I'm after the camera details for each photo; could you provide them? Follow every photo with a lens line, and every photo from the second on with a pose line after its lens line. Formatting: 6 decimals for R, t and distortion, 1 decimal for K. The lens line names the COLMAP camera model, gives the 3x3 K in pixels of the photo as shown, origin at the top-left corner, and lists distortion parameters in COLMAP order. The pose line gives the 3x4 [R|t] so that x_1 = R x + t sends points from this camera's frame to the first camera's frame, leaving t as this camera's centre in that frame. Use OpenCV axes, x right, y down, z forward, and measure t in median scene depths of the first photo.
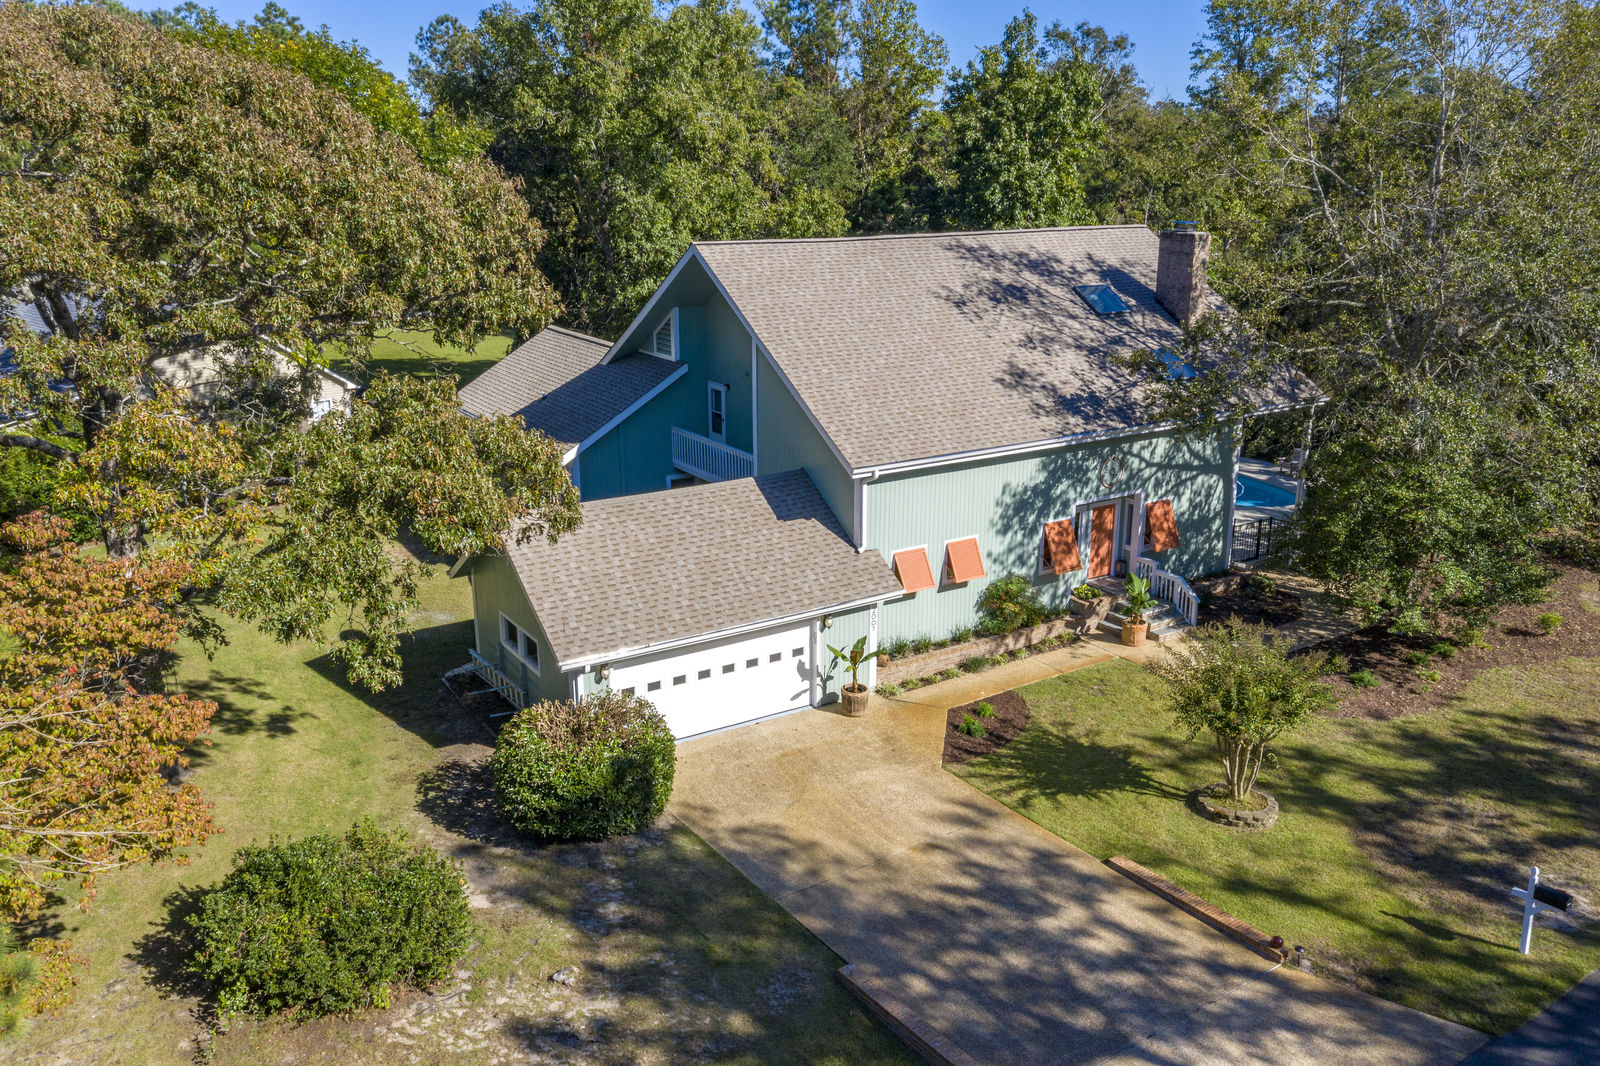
lens RADIAL K [[1299.6, 0, 803.3], [0, 1299.6, 502.4], [0, 0, 1]] dist [-0.057736, 0.092938]
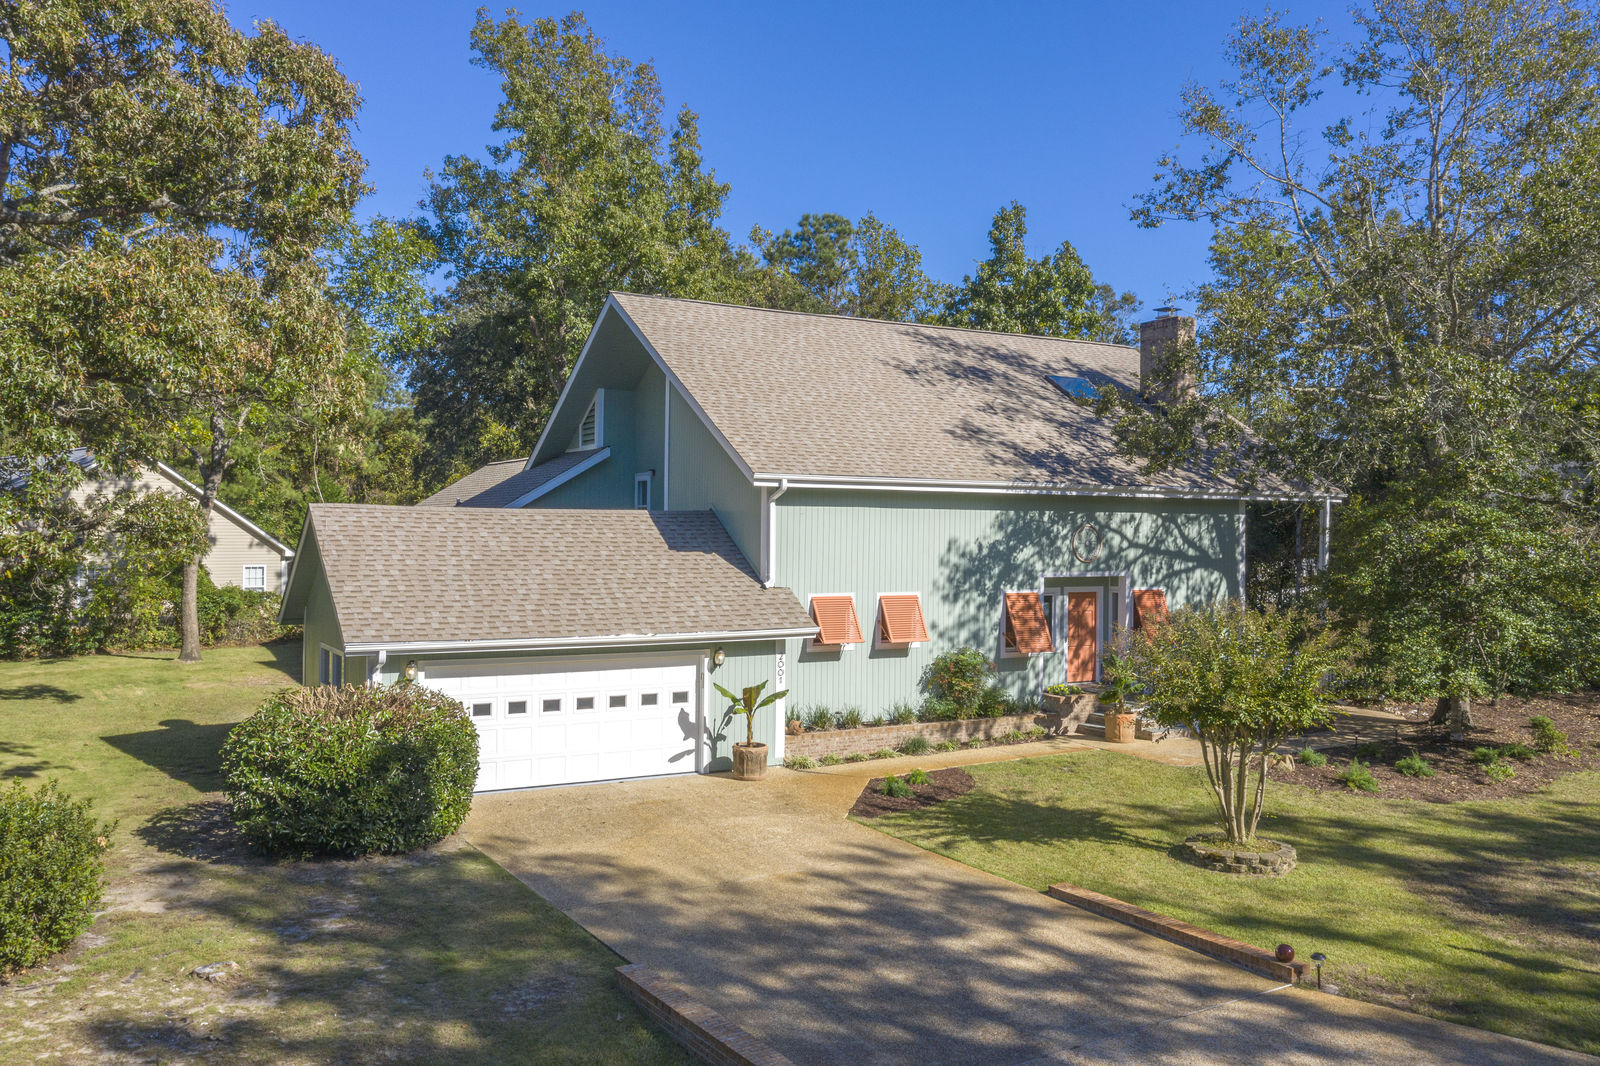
lens RADIAL K [[1299.6, 0, 803.3], [0, 1299.6, 502.4], [0, 0, 1]] dist [-0.057736, 0.092938]
pose [[0.999350, 0.011783, -0.034065, 0.088655], [-0.020387, 0.964140, -0.264611, 0.191208], [0.029725, 0.265133, 0.963753, 0.189521]]
